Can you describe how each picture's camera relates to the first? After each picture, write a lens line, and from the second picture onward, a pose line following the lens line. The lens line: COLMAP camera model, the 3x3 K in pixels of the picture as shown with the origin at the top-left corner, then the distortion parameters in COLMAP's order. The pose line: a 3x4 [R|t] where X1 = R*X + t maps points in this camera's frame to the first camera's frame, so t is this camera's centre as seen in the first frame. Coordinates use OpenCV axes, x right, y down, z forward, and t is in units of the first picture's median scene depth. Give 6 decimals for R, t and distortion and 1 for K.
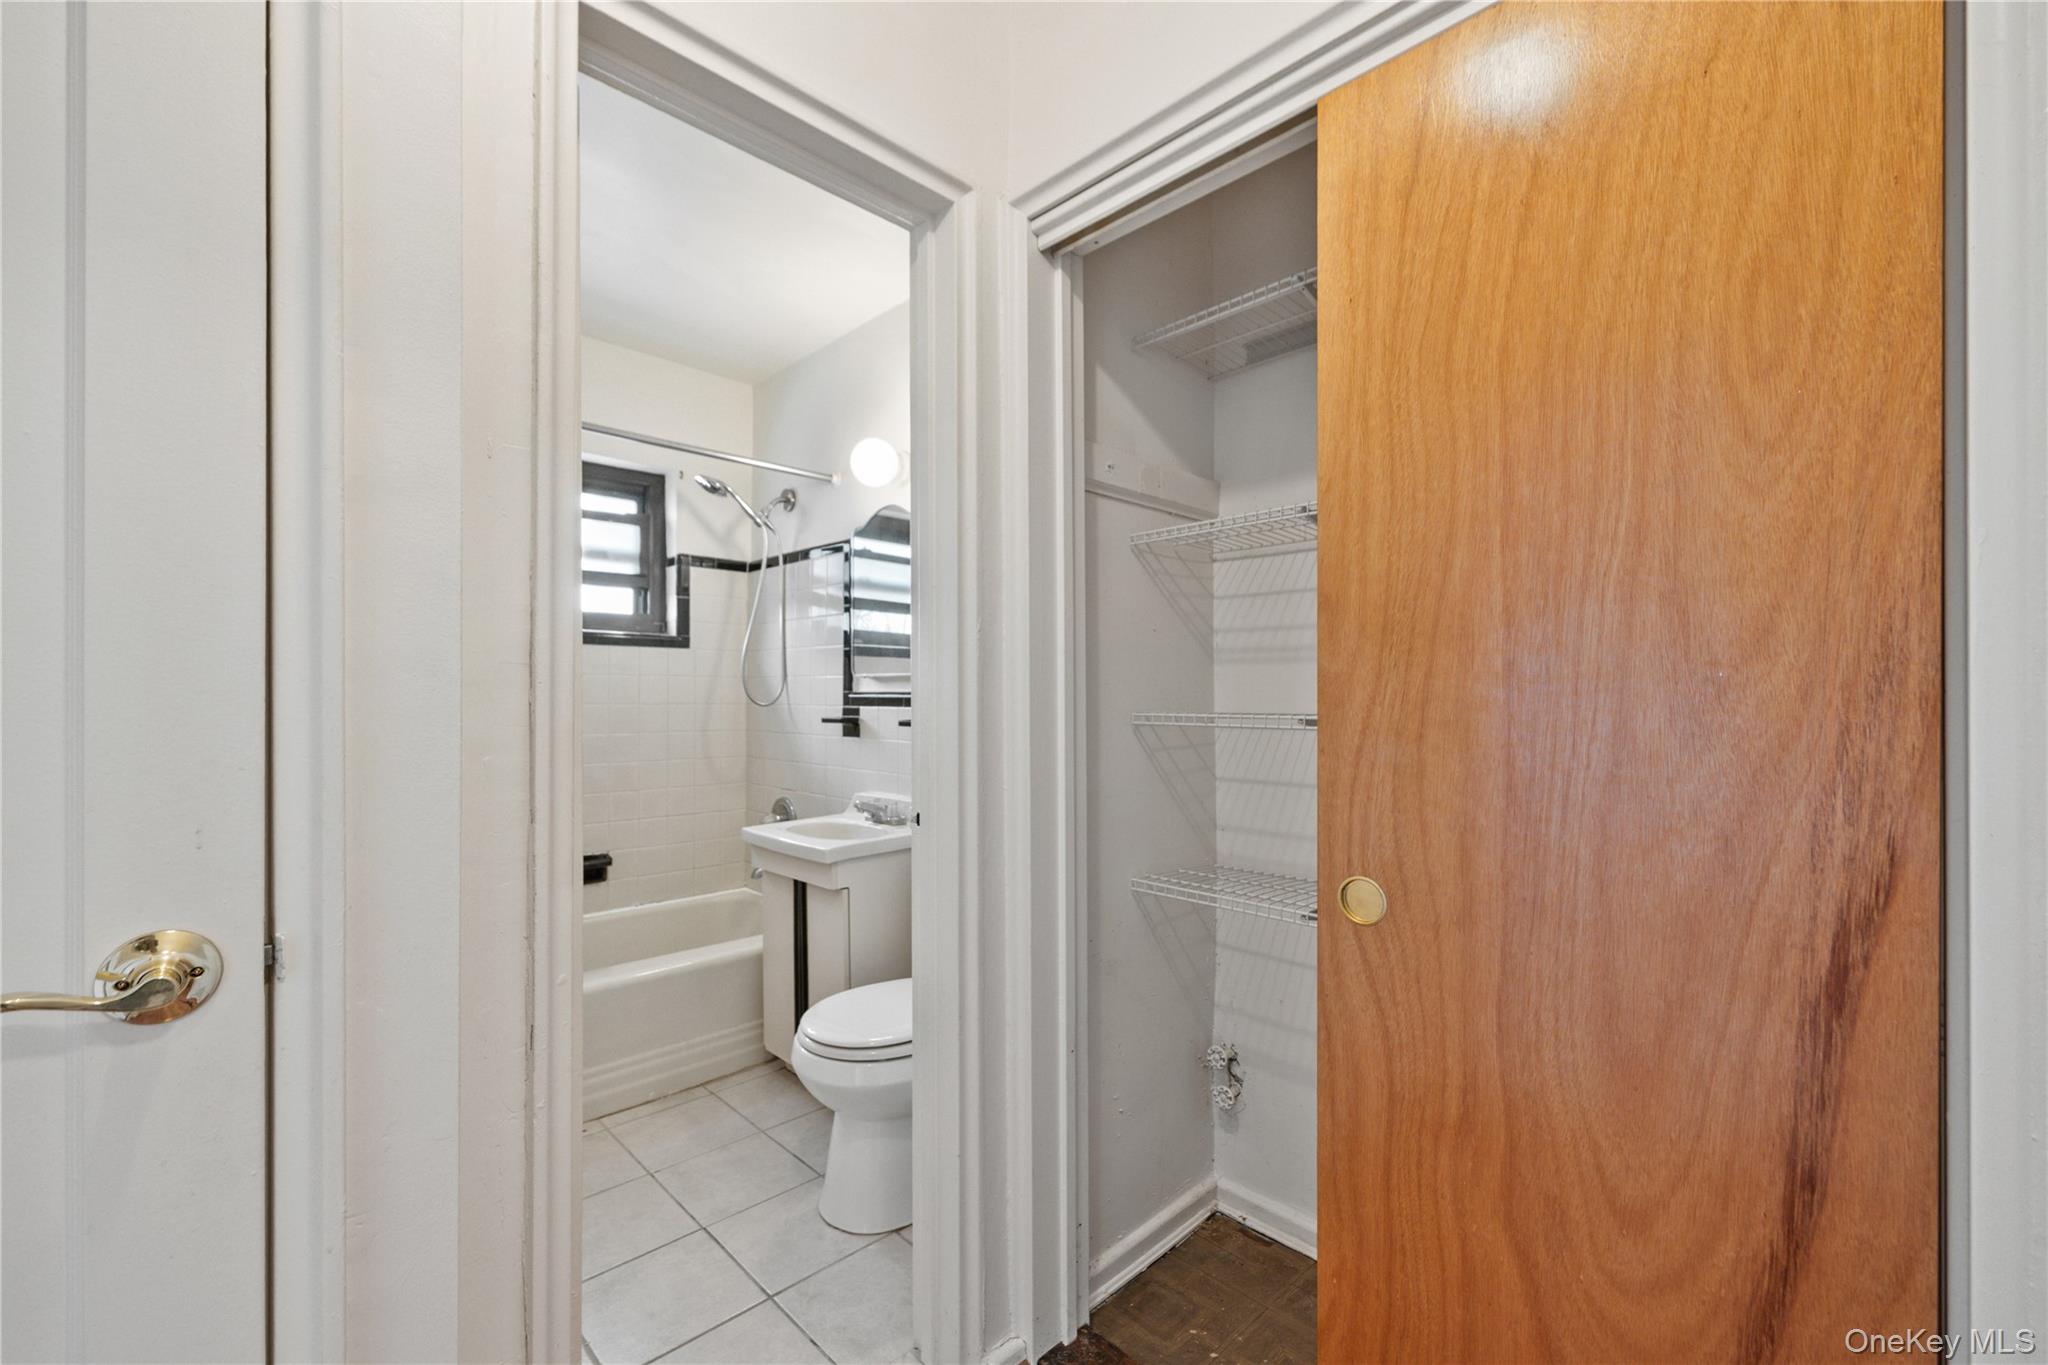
lens RADIAL K [[868.5, 0, 1025.8], [0, 868.5, 689.6], [0, 0, 1]] dist [-0.002502, -0.000205]
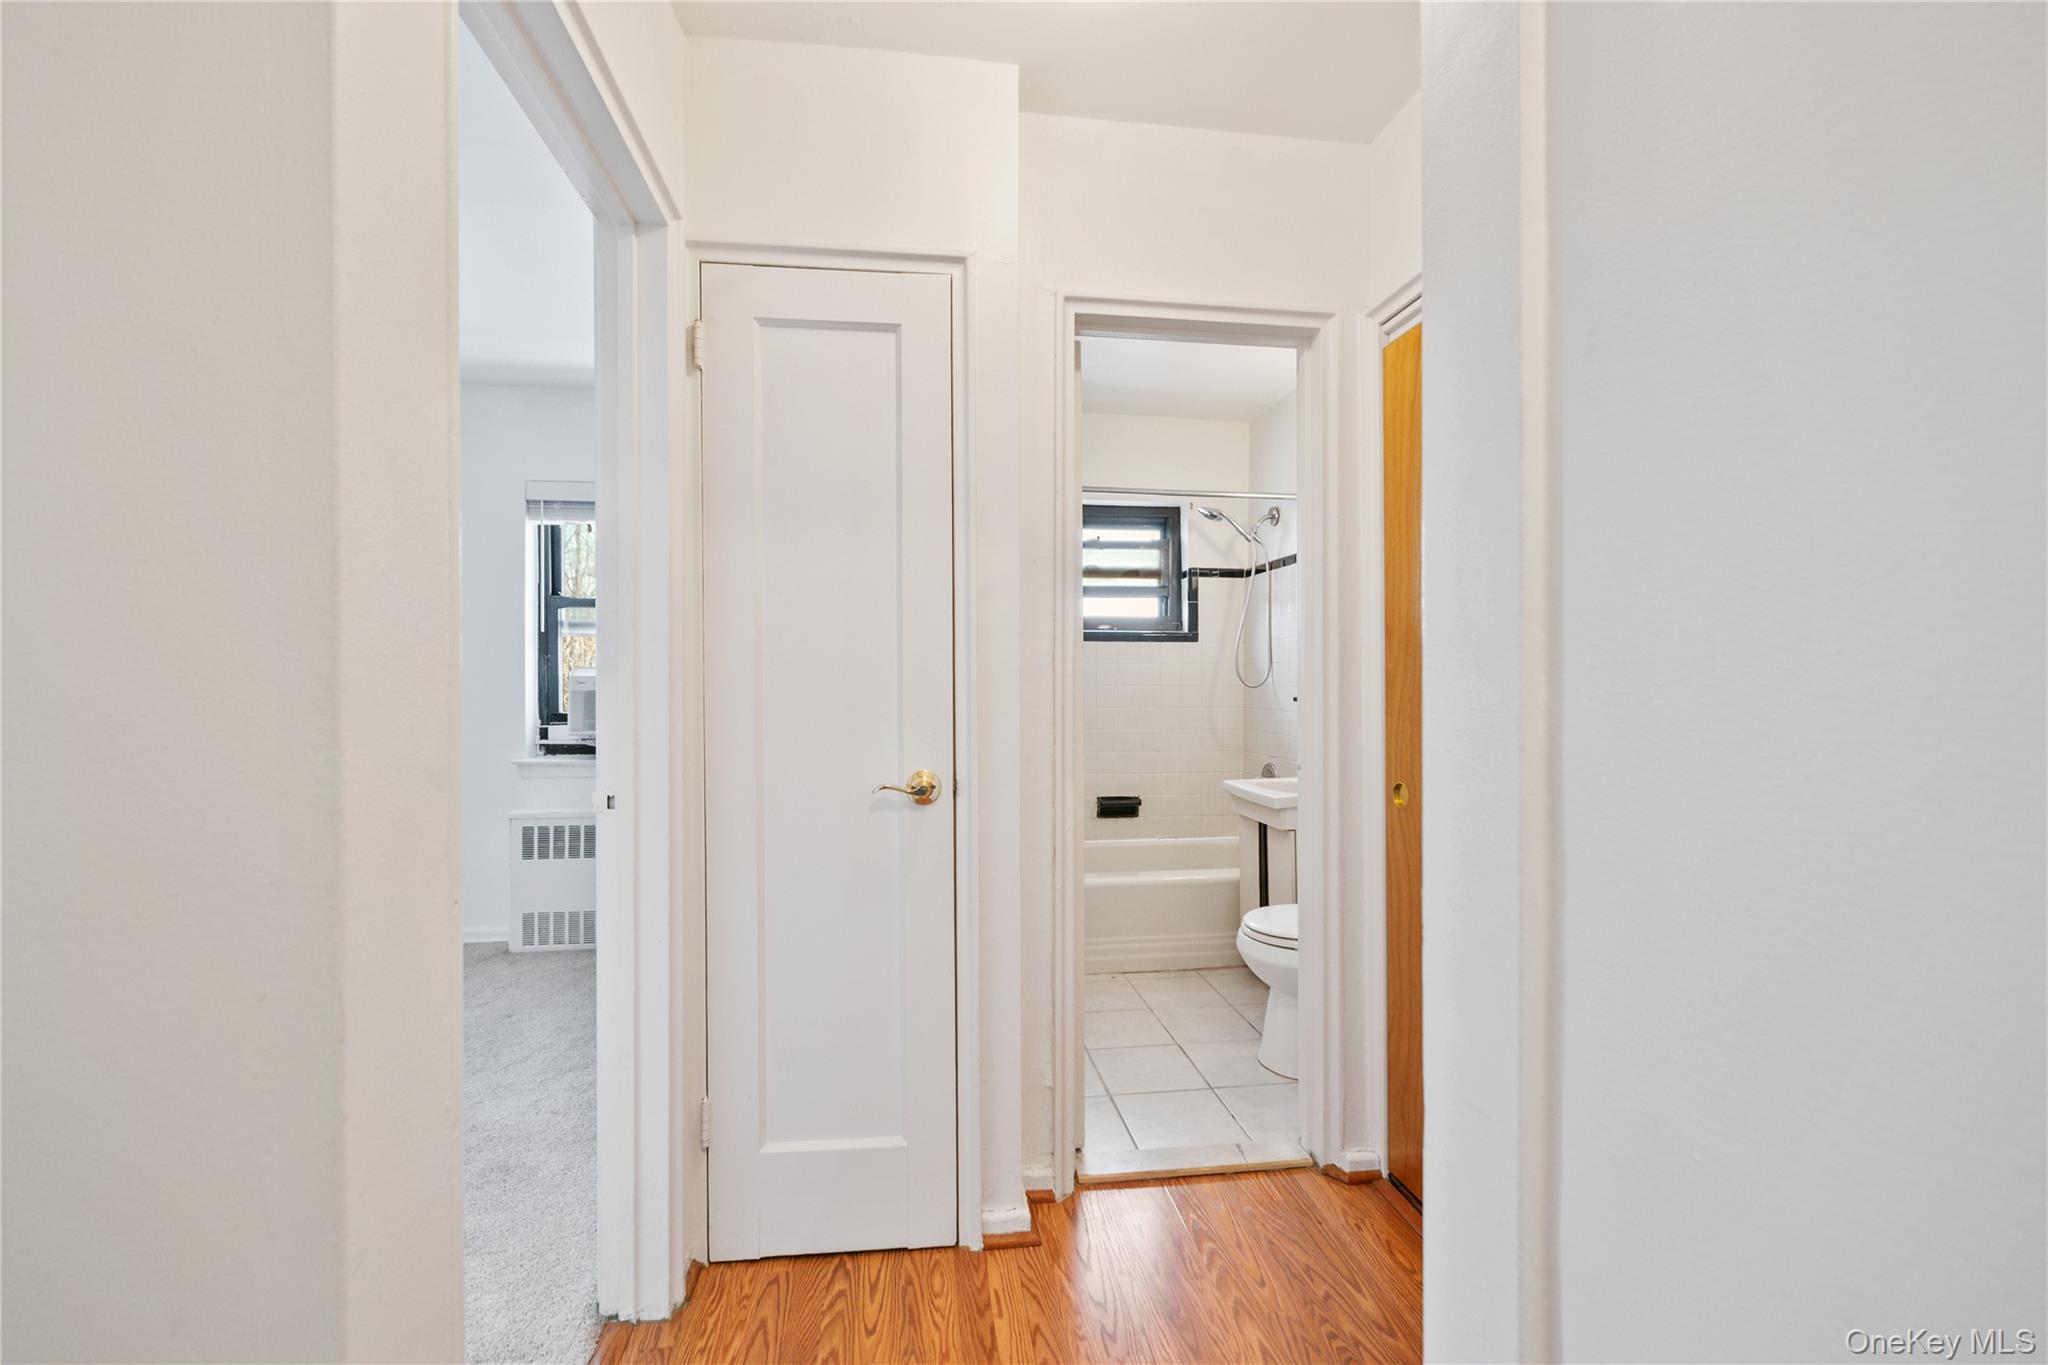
lens RADIAL K [[868.5, 0, 1025.8], [0, 868.5, 689.6], [0, 0, 1]] dist [-0.002502, -0.000205]
pose [[0.812738, 0.007515, -0.582580, 0.152959], [0.004348, 0.999811, 0.018962, -0.002908], [0.582613, -0.017944, 0.812552, -0.185563]]
